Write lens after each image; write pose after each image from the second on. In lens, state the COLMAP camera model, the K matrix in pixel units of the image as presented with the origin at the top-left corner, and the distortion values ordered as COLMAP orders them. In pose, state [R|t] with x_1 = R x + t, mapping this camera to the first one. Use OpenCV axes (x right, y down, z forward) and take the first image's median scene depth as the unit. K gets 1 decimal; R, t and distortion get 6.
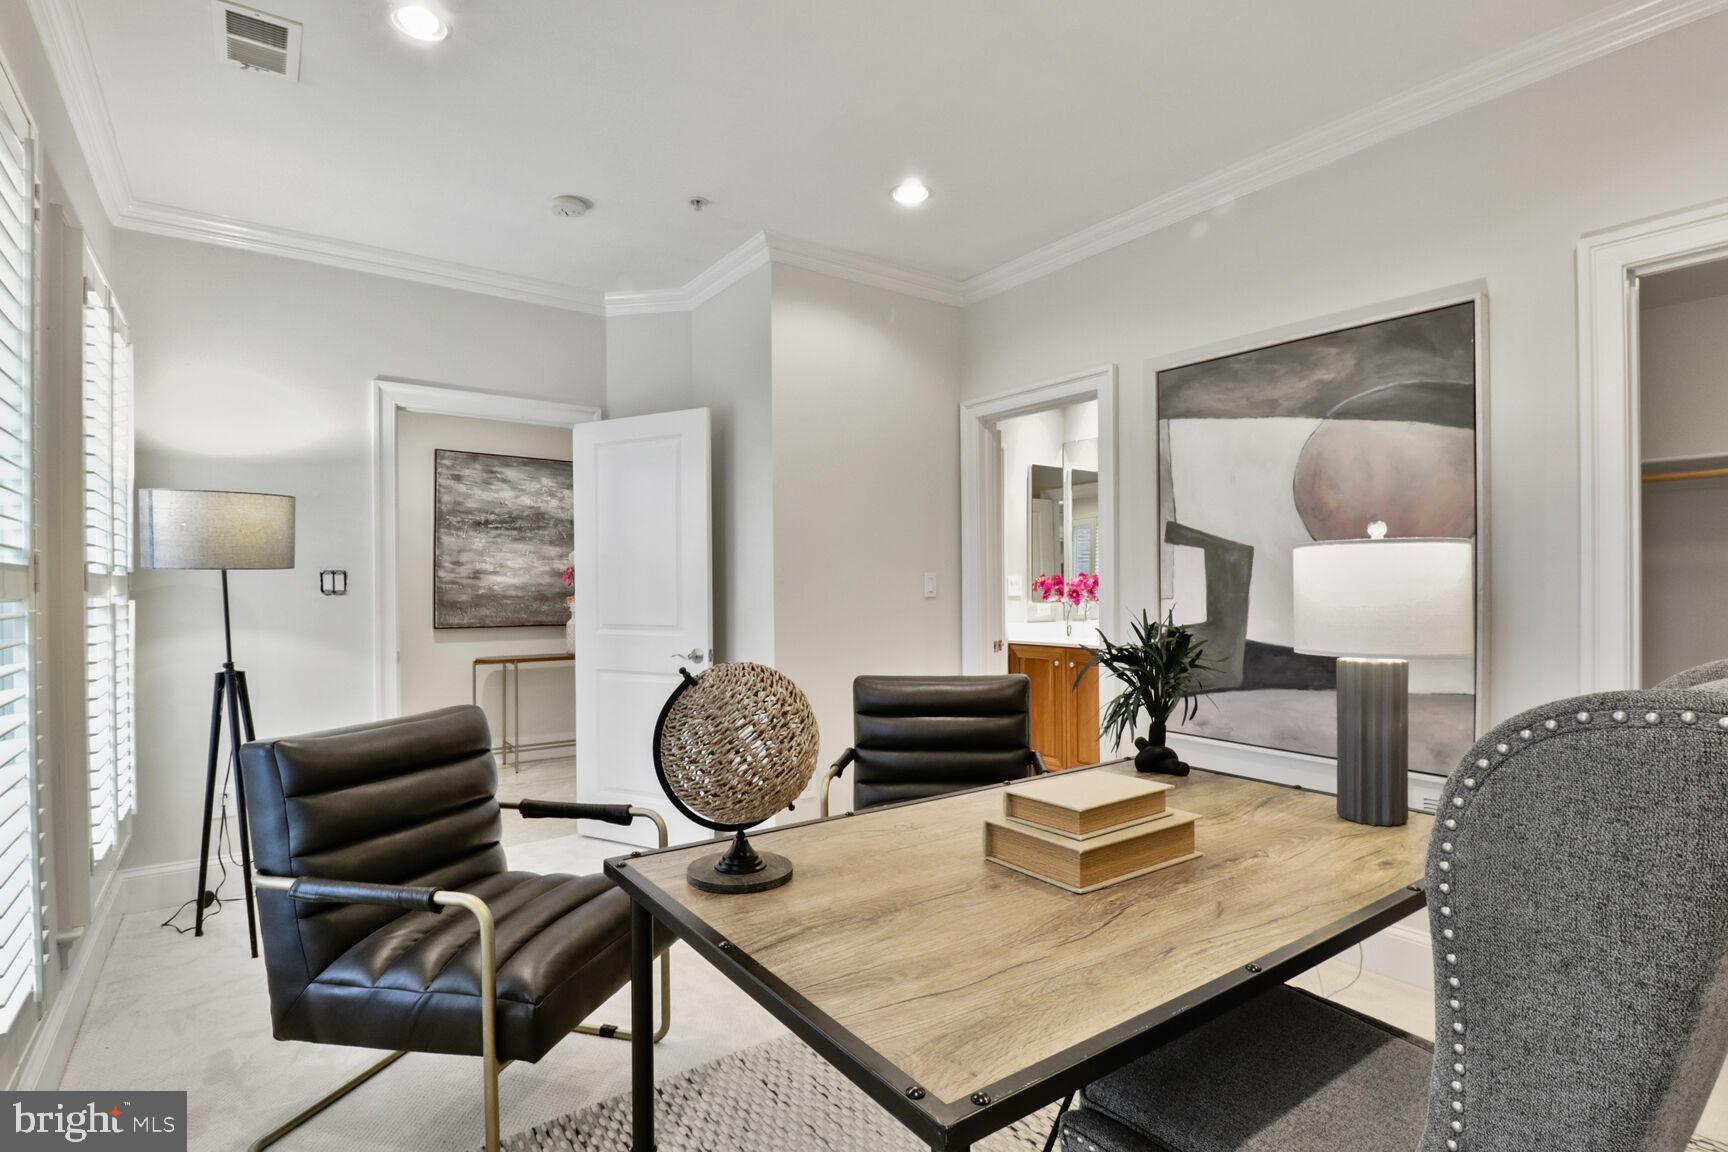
lens RADIAL K [[845.1, 0, 872.1], [0, 845.1, 581.5], [0, 0, 1]] dist [-0.004484, -0.002144]
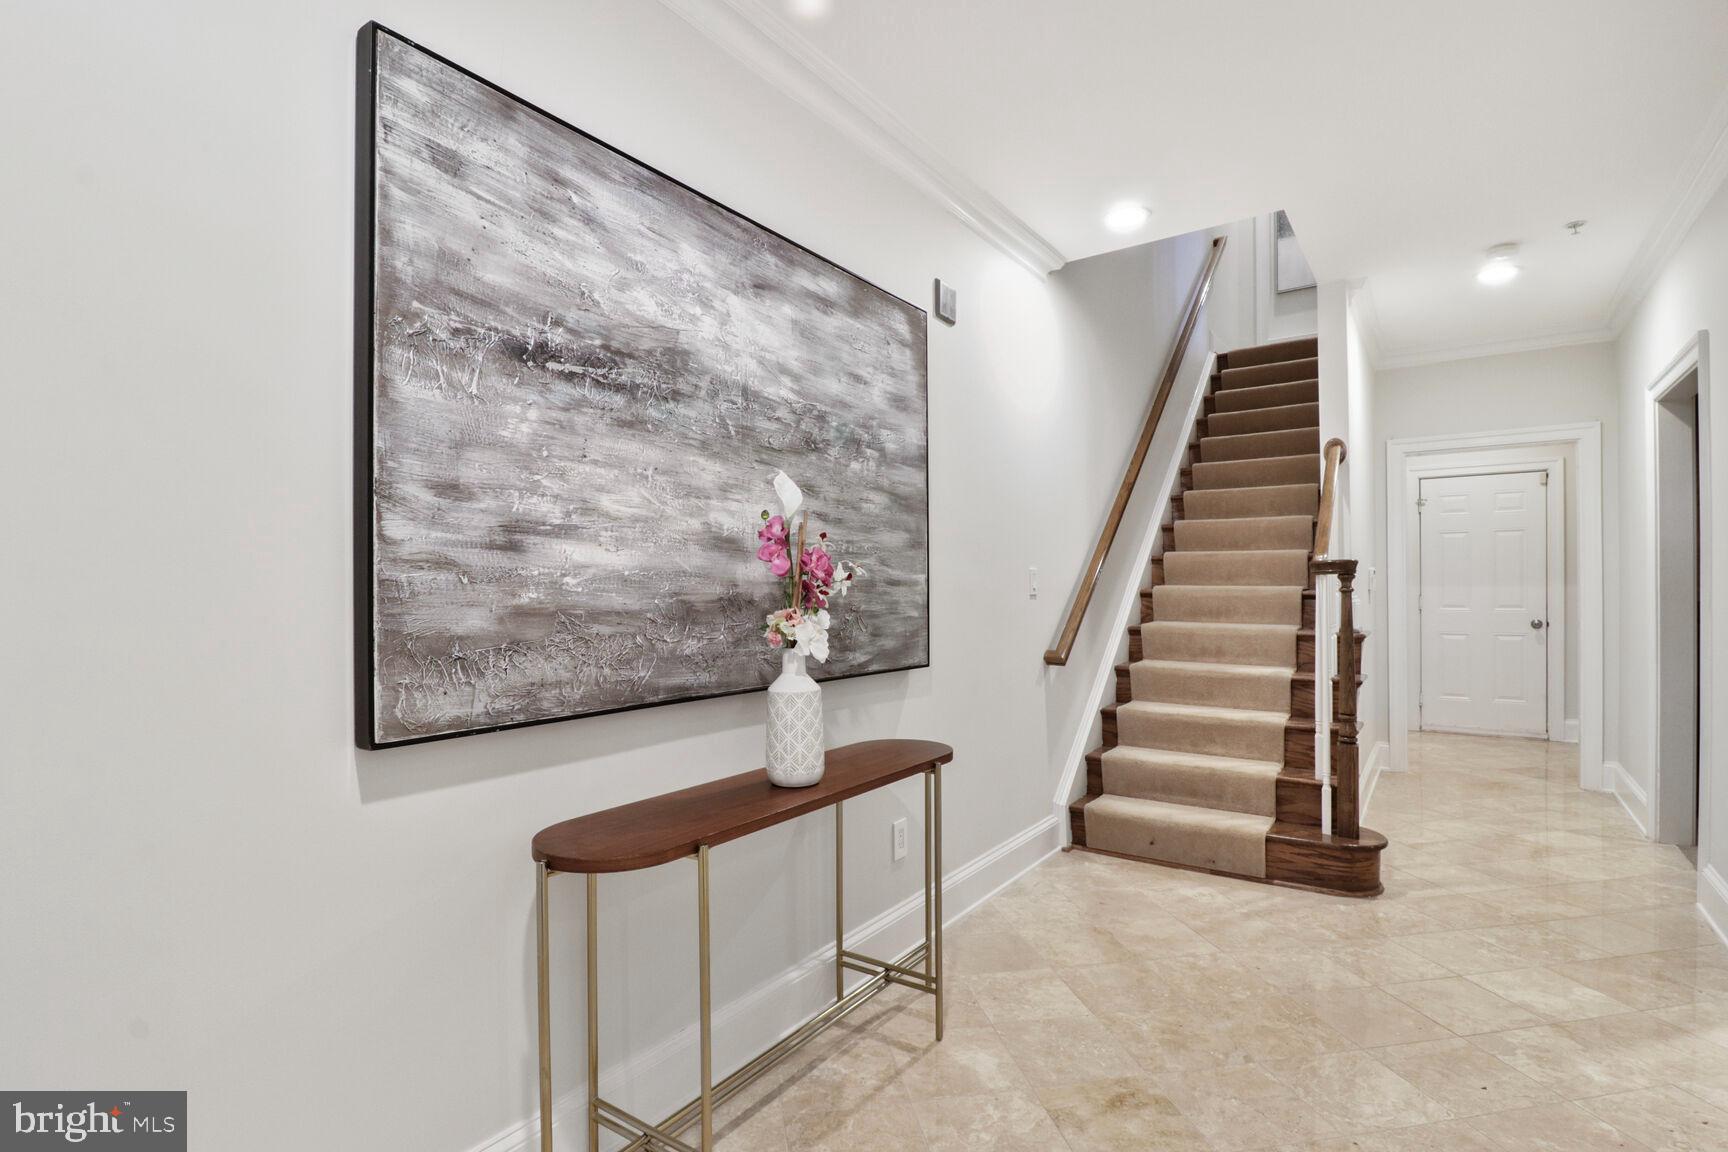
lens RADIAL K [[845.1, 0, 860.1], [0, 845.1, 584.2], [0, 0, 1]] dist [-0.004484, -0.002144]
pose [[0.947832, -0.002389, 0.318760, -0.454373], [0.000487, 0.999982, 0.006046, 0.006230], [-0.318769, -0.005576, 0.947816, 0.711349]]
